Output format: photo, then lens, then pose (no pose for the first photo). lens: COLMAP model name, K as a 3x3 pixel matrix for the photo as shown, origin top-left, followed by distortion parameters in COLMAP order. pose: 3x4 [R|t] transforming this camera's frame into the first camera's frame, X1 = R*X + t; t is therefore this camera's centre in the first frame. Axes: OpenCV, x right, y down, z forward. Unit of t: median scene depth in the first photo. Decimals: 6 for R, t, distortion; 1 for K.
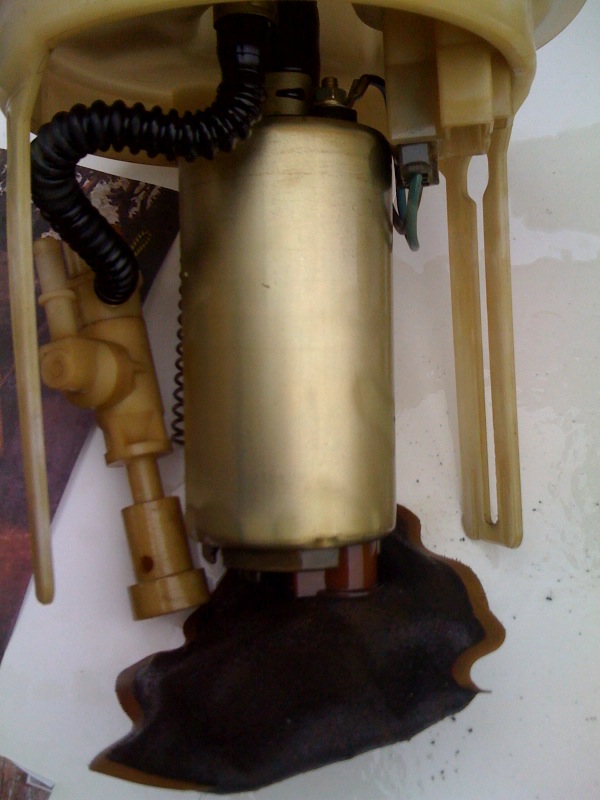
lens RADIAL K [[845.5, 0, 300.0], [0, 845.5, 400.0], [0, 0, 1]] dist [-0.049026, -0.012271]
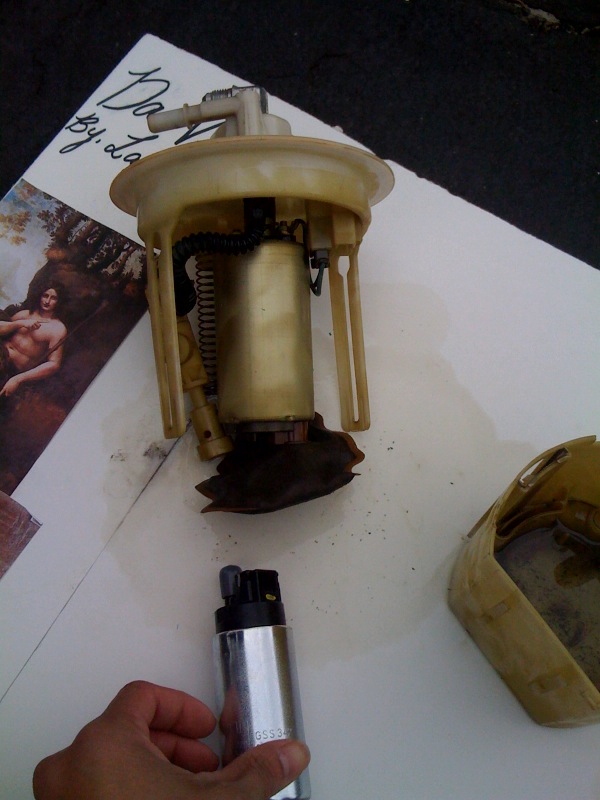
lens RADIAL K [[845.5, 0, 300.0], [0, 845.5, 400.0], [0, 0, 1]] dist [-0.049026, -0.012271]
pose [[0.979991, -0.002886, 0.199023, -0.384076], [0.022893, 0.994894, -0.098298, 0.335046], [-0.197723, 0.100887, 0.975053, -1.220841]]
